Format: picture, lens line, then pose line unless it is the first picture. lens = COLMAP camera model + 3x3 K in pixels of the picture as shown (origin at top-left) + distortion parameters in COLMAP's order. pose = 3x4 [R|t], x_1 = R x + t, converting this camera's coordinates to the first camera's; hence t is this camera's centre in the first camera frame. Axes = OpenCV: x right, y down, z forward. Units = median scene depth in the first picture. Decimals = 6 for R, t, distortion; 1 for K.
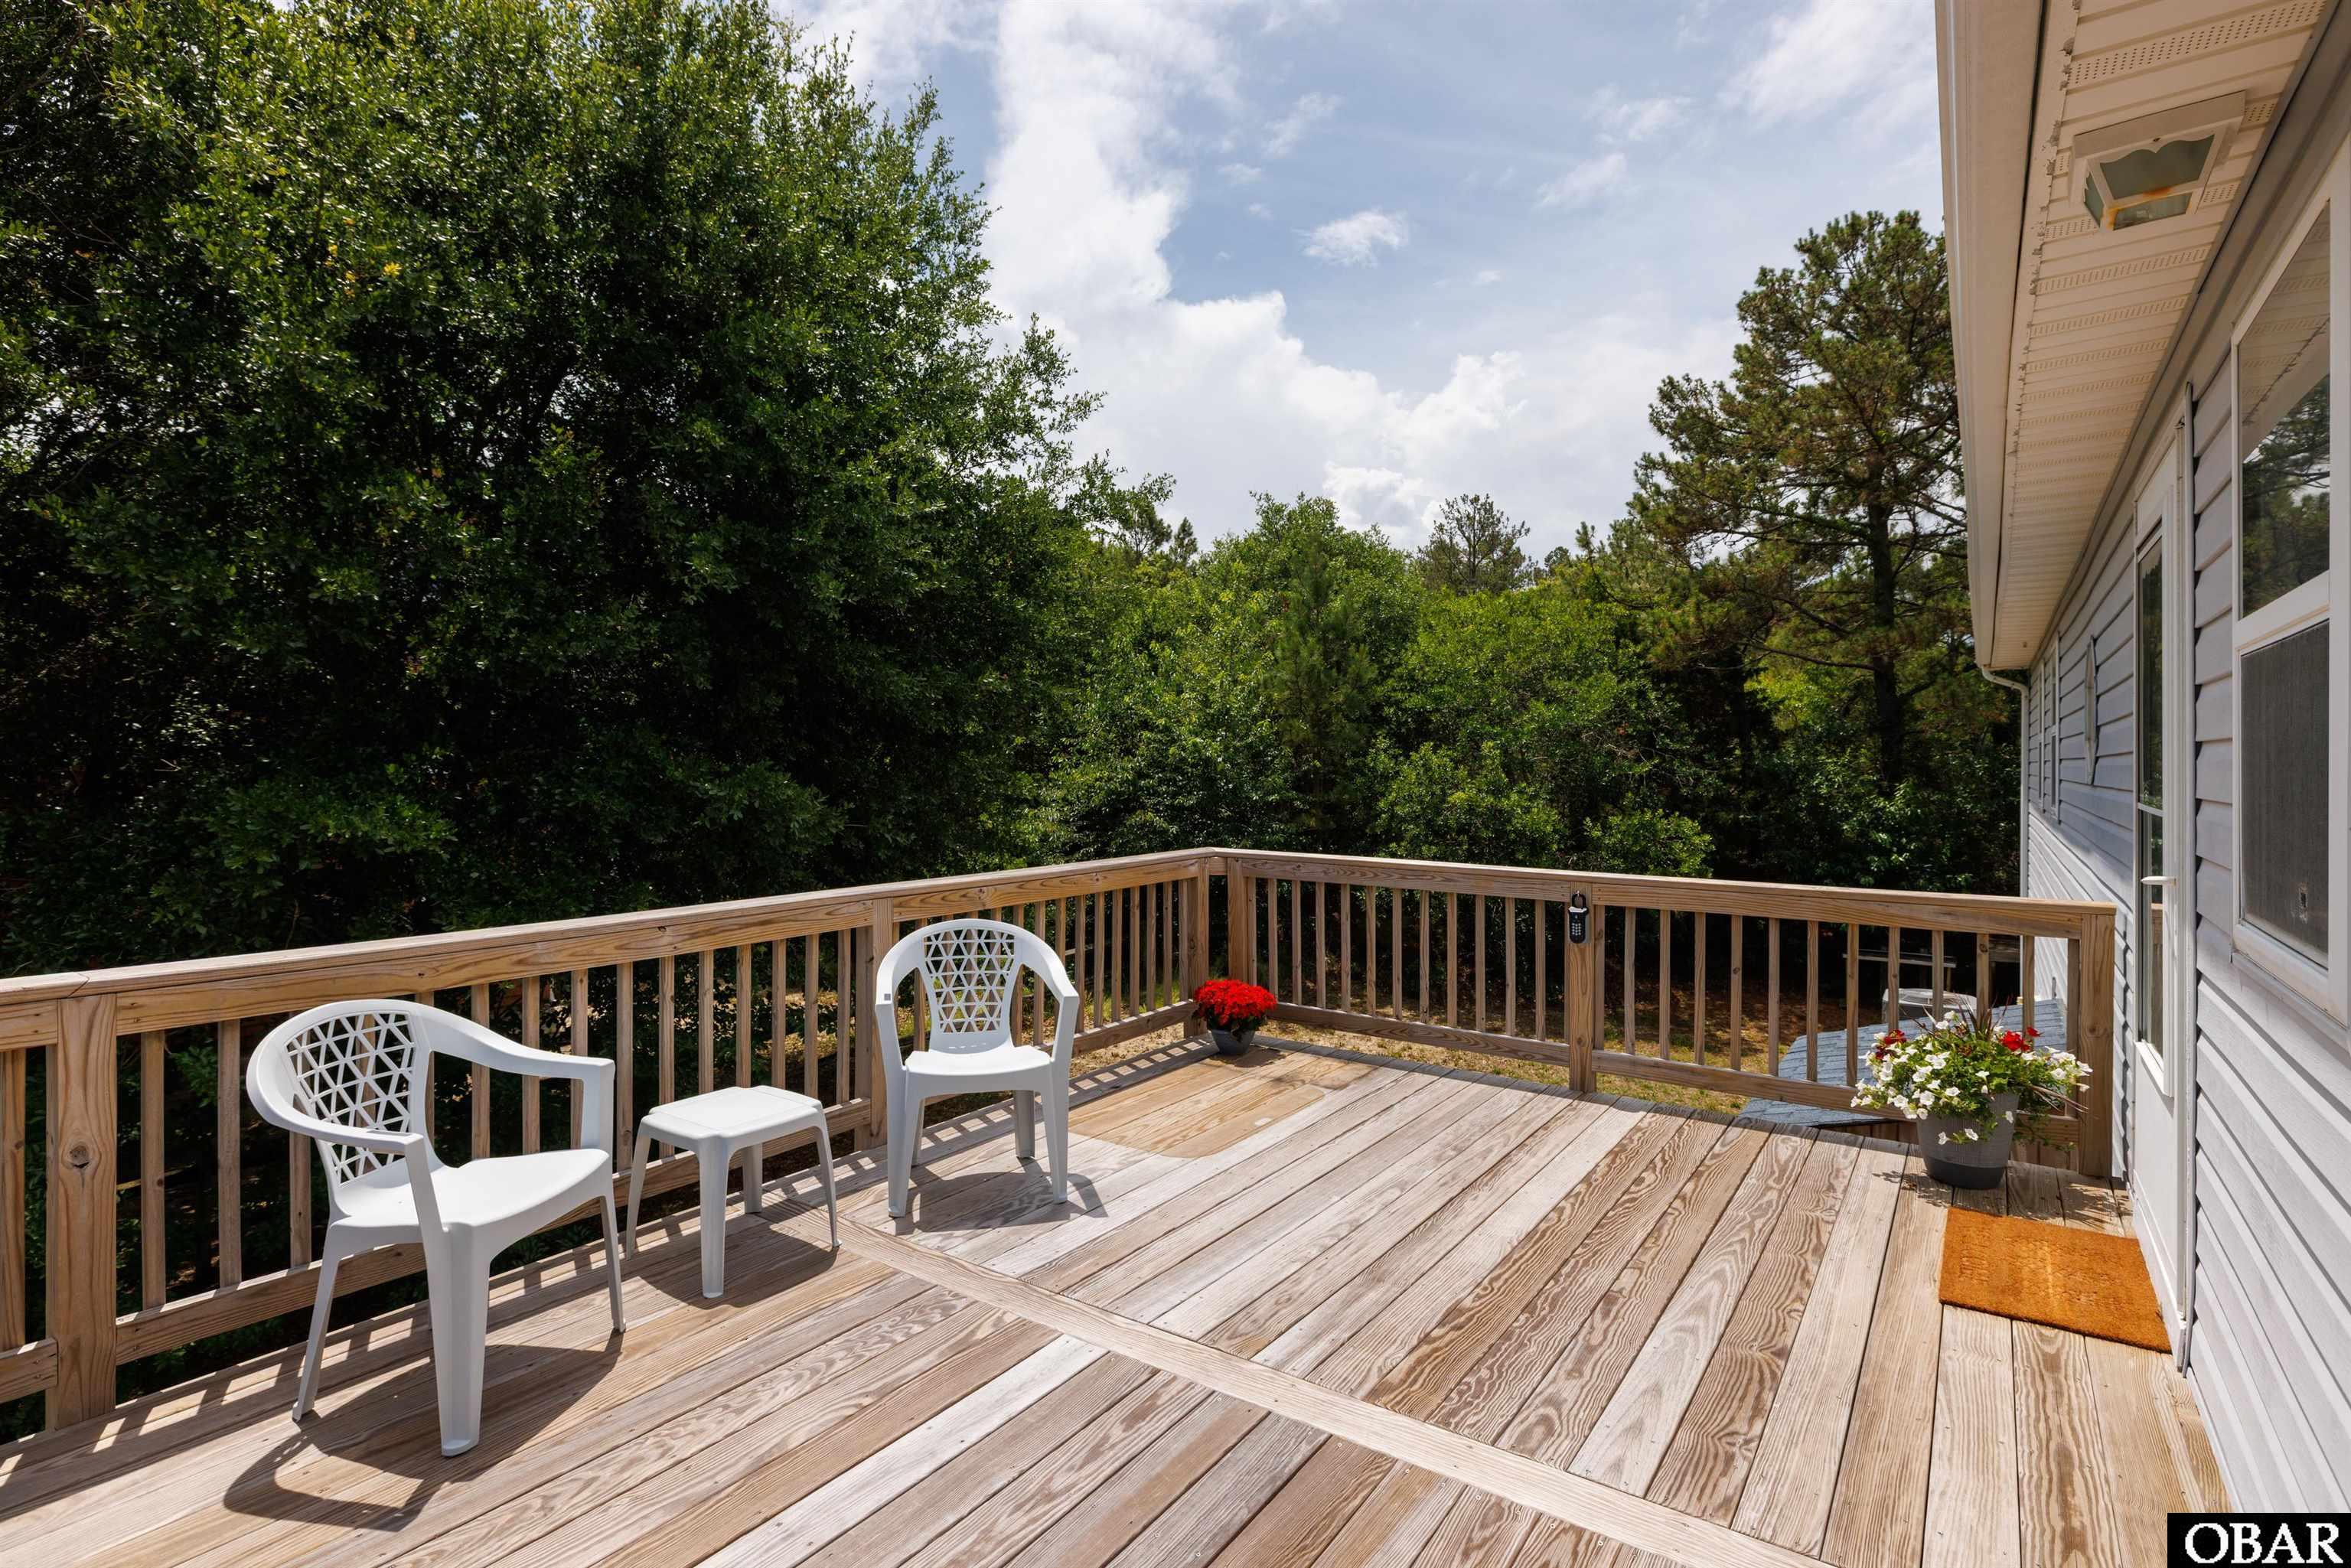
lens RADIAL K [[1151.8, 0, 1175.5], [0, 1151.8, 784.0], [0, 0, 1]] dist [-0.001877, -0.000057]
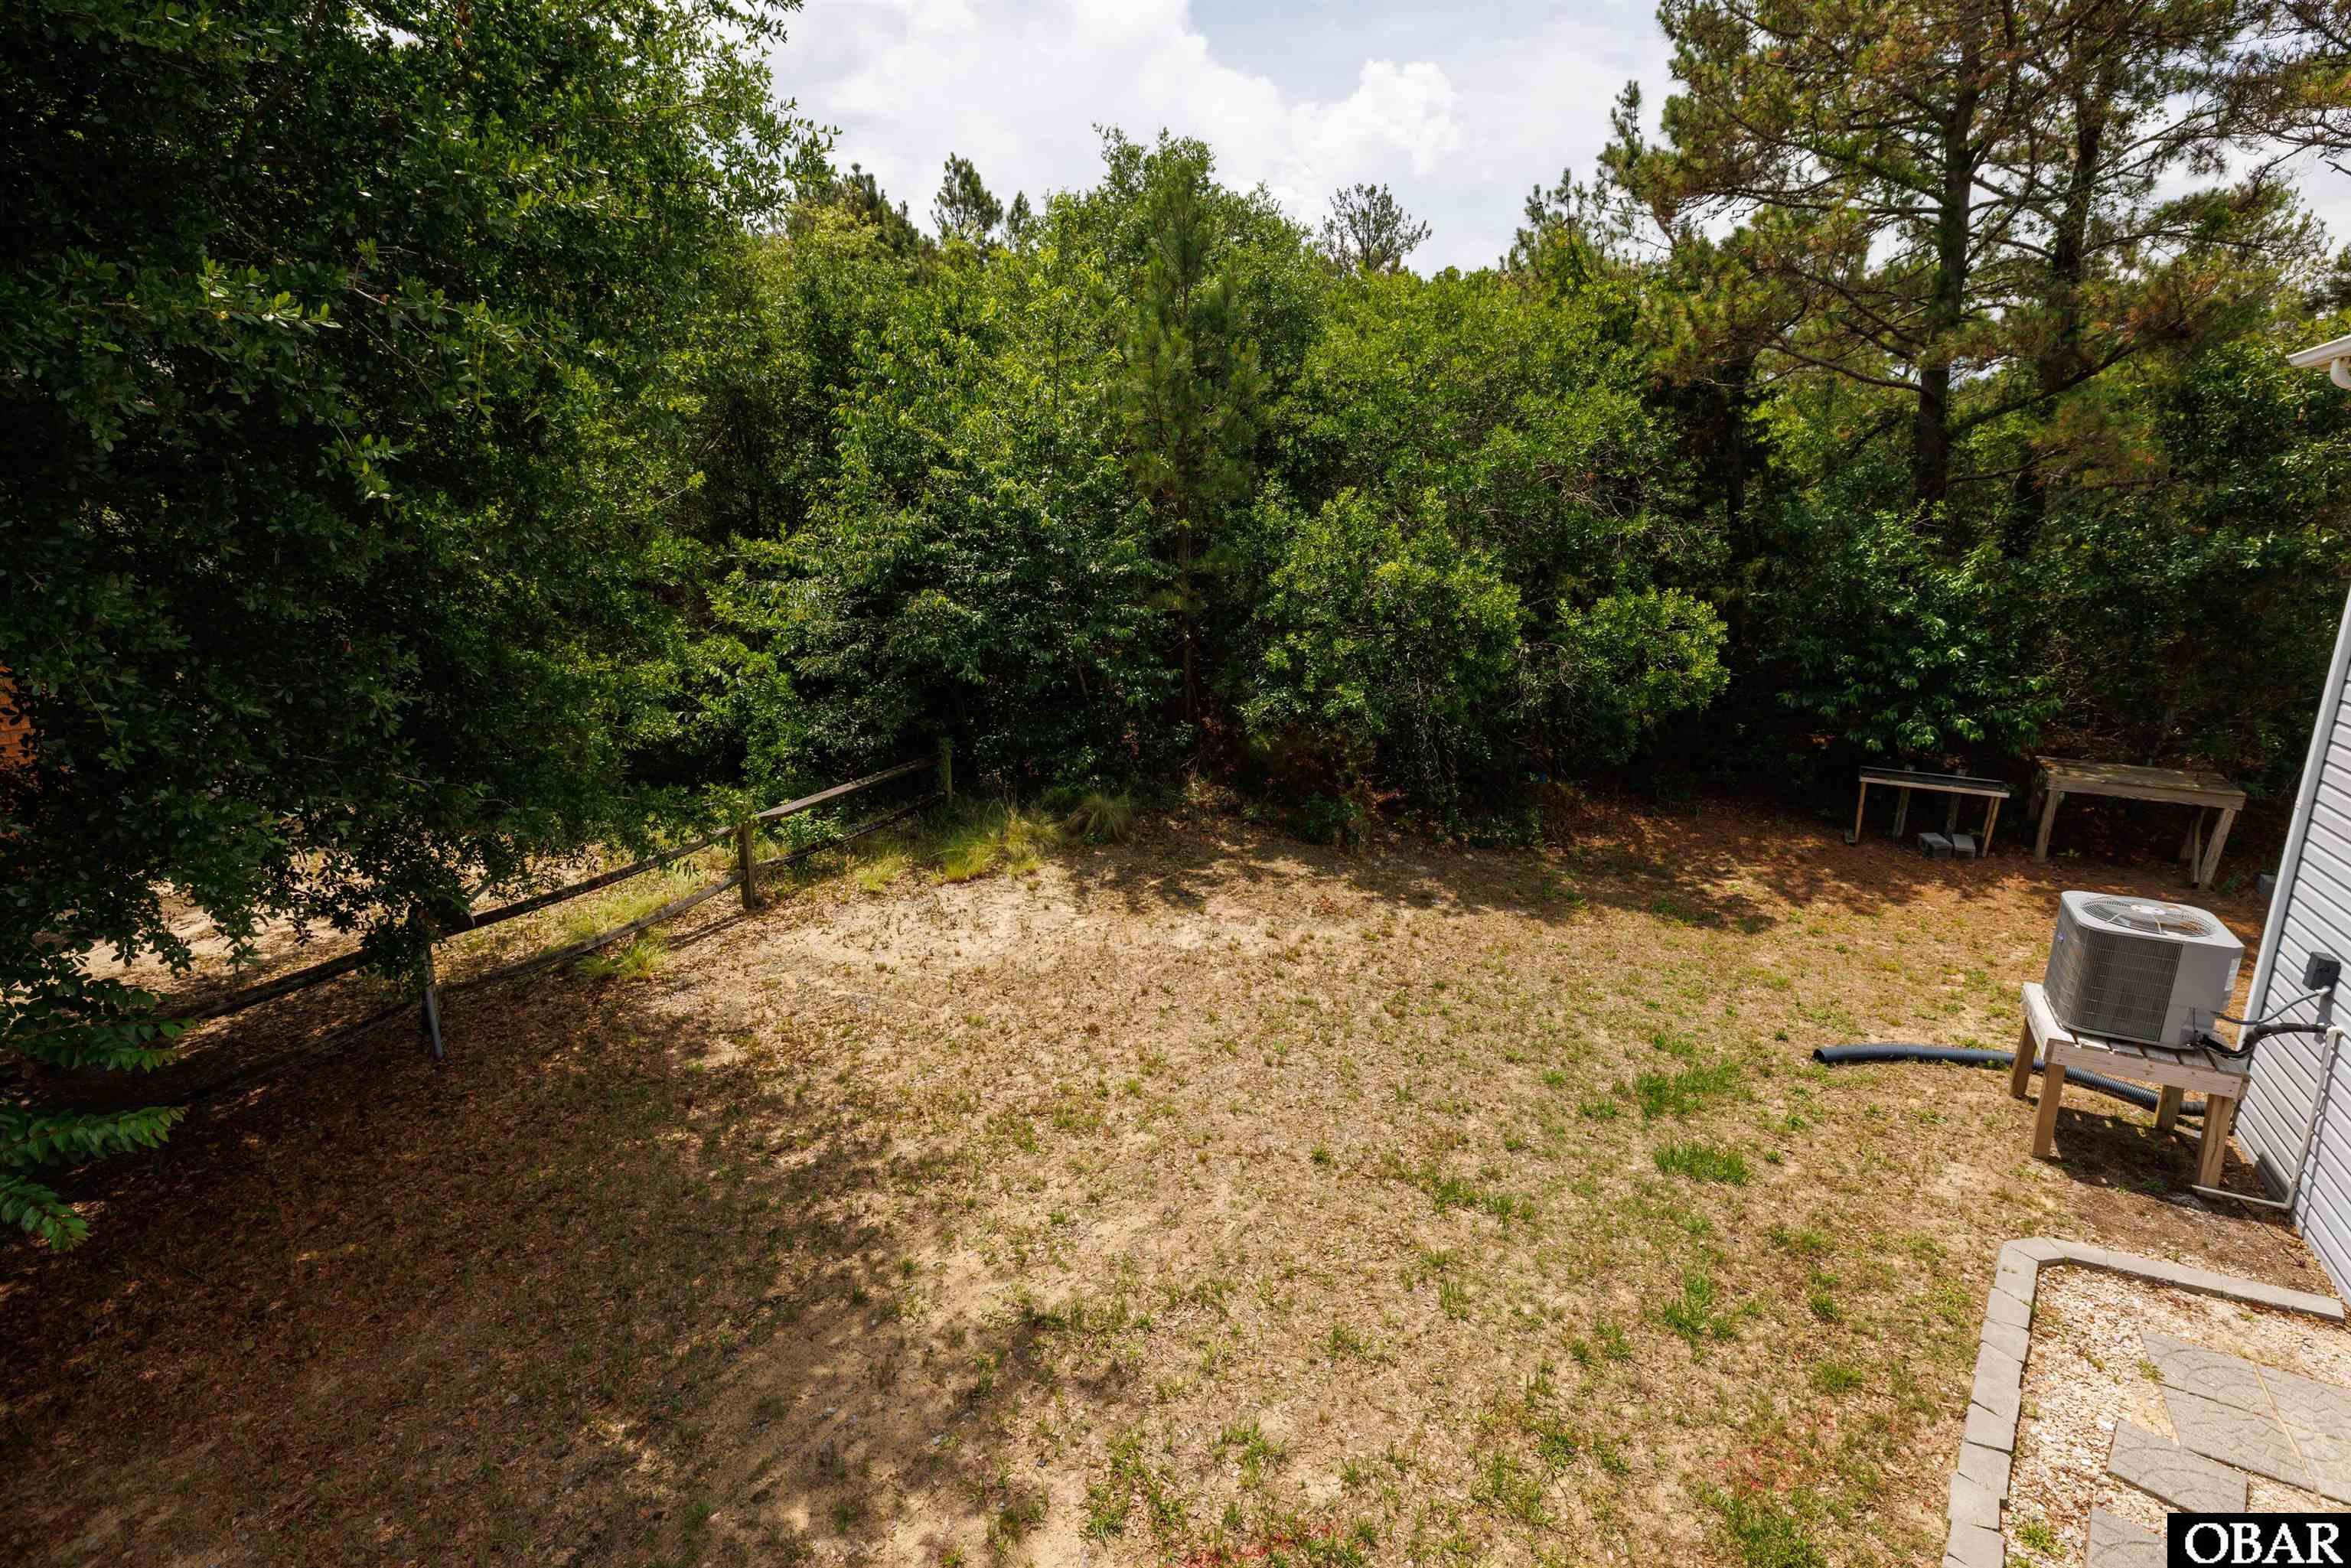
lens RADIAL K [[1140.6, 0, 1175.5], [0, 1140.6, 784.0], [0, 0, 1]] dist [0.004681, 0.000368]
pose [[0.993395, -0.022235, 0.112572, 0.034163], [-0.002759, 0.976135, 0.217148, -0.009738], [-0.114714, -0.216025, 0.969626, 0.277332]]
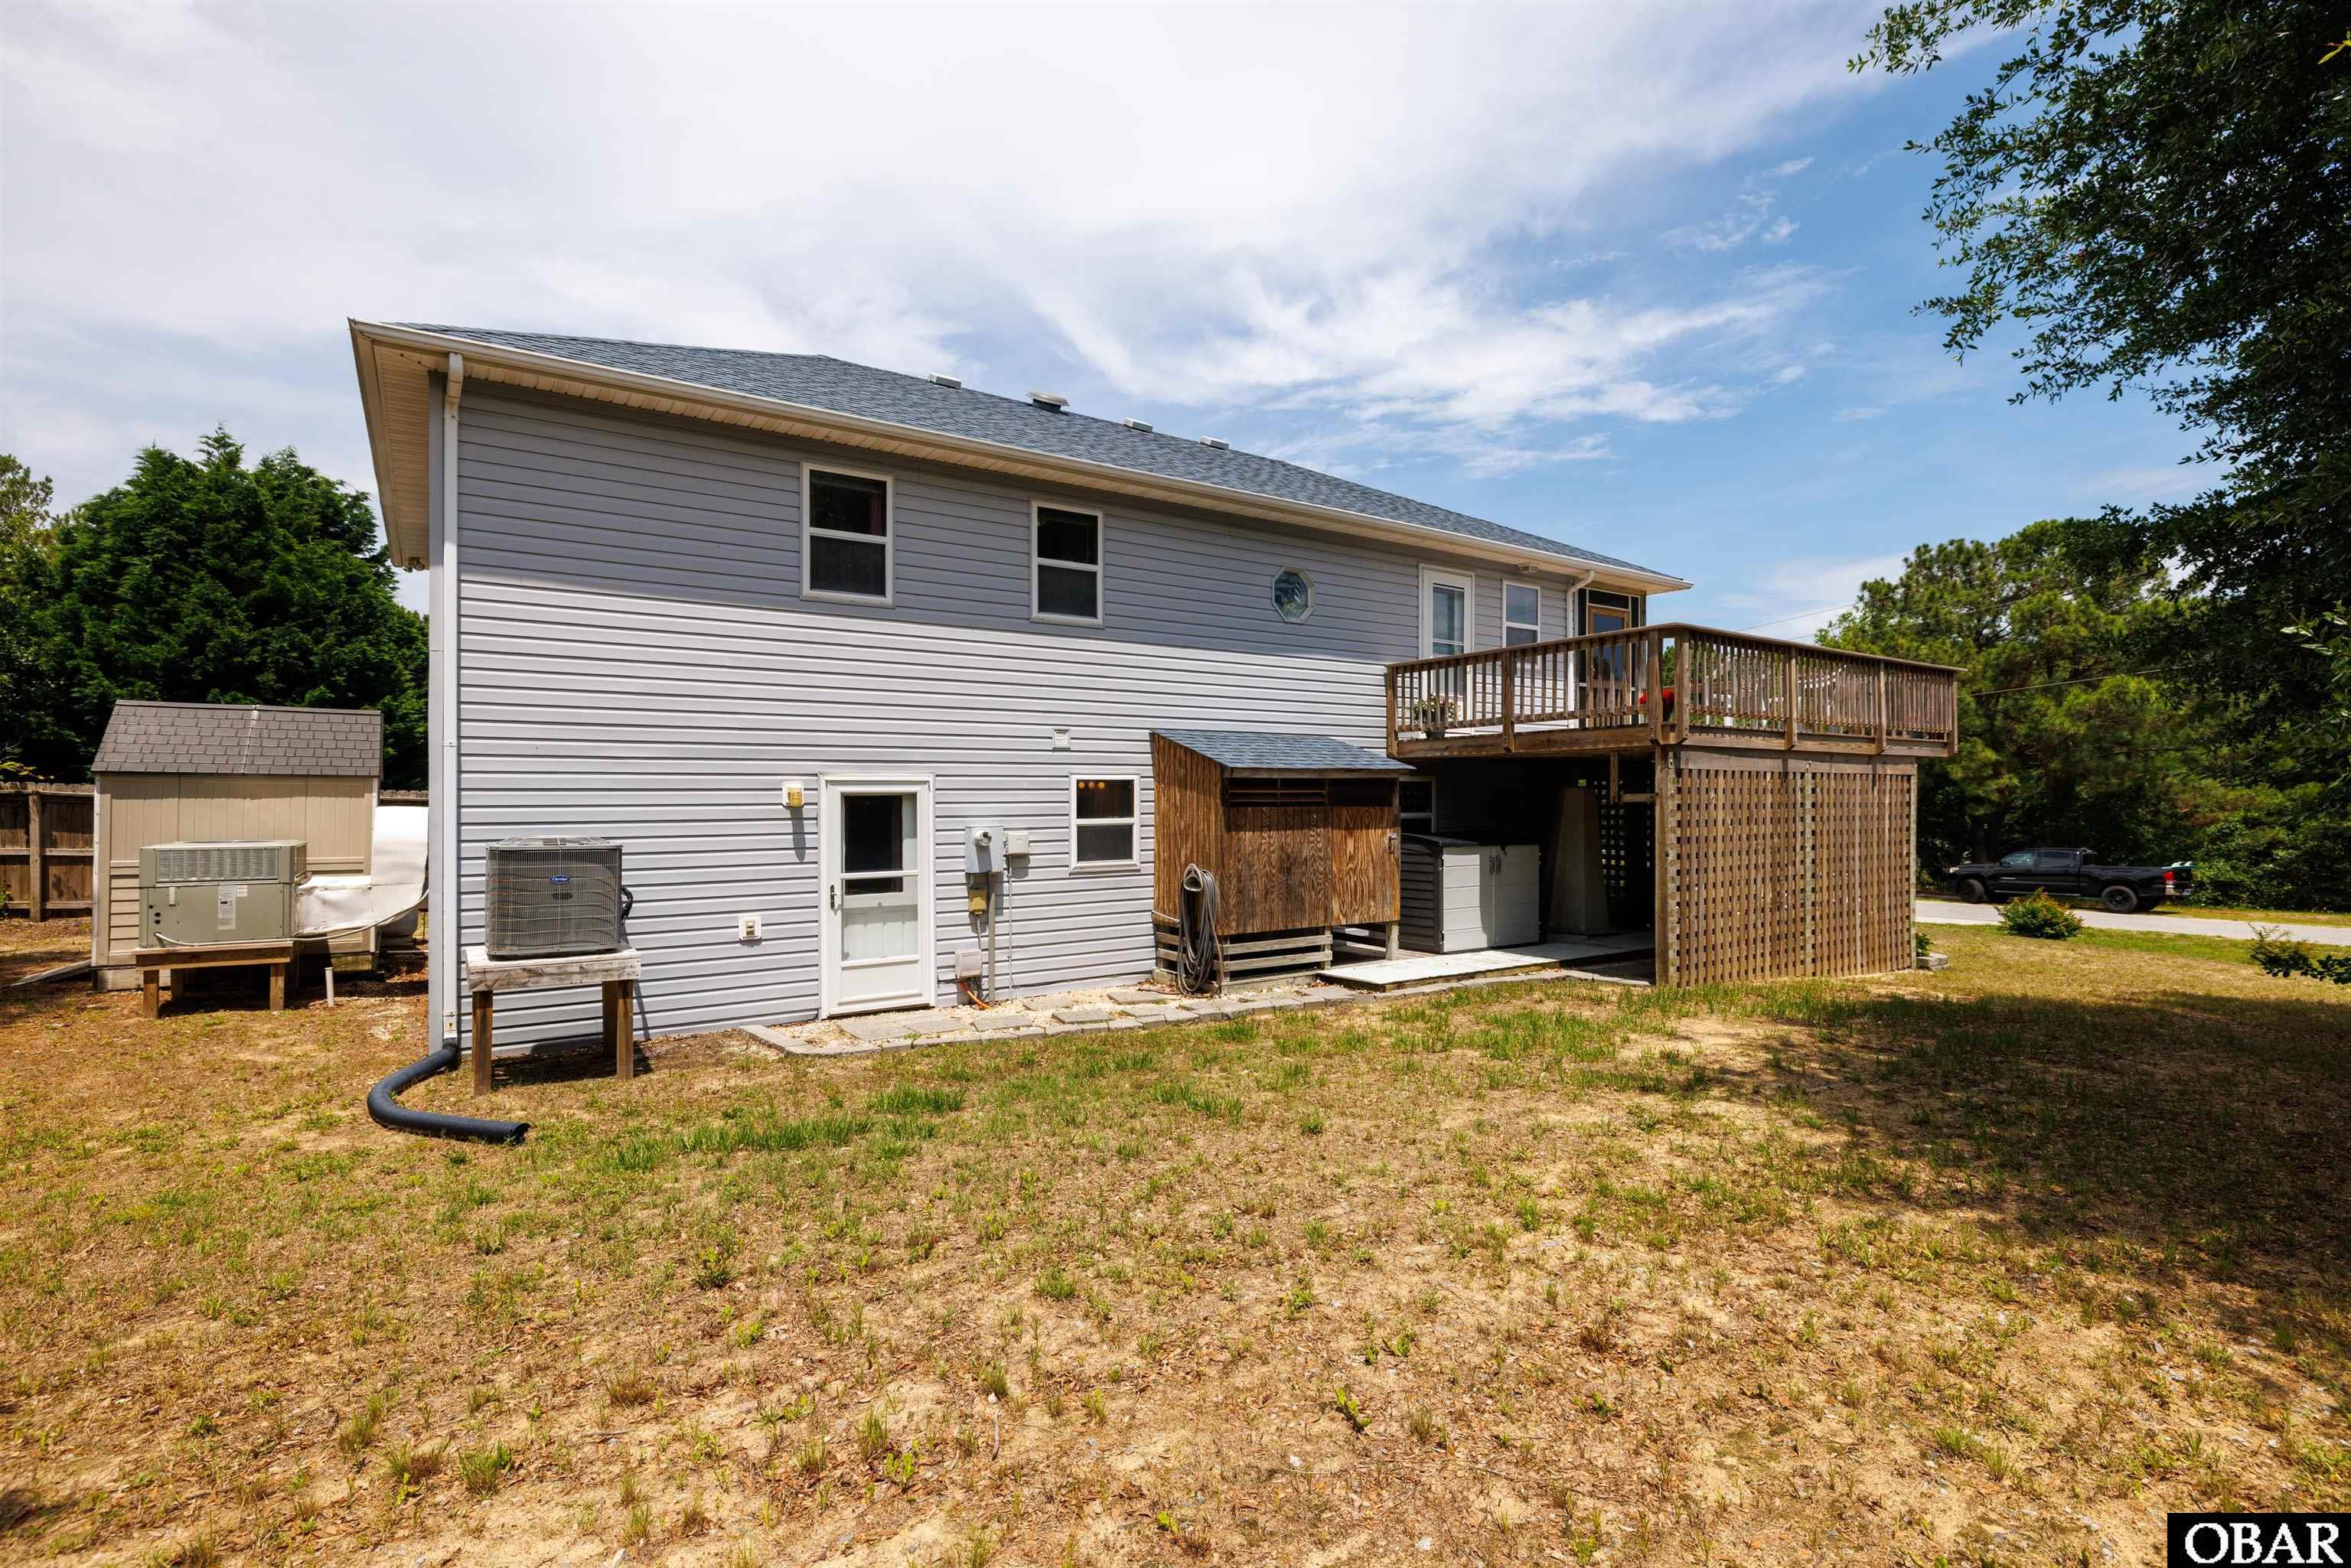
lens RADIAL K [[1076.9, 0, 1175.5], [0, 1076.9, 784.0], [0, 0, 1]] dist [-0.000735, -0.000153]
pose [[-0.938903, -0.010603, 0.344019, 0.055624], [-0.004915, 0.999836, 0.017403, 0.089998], [-0.344147, 0.014649, -0.938801, 0.891137]]
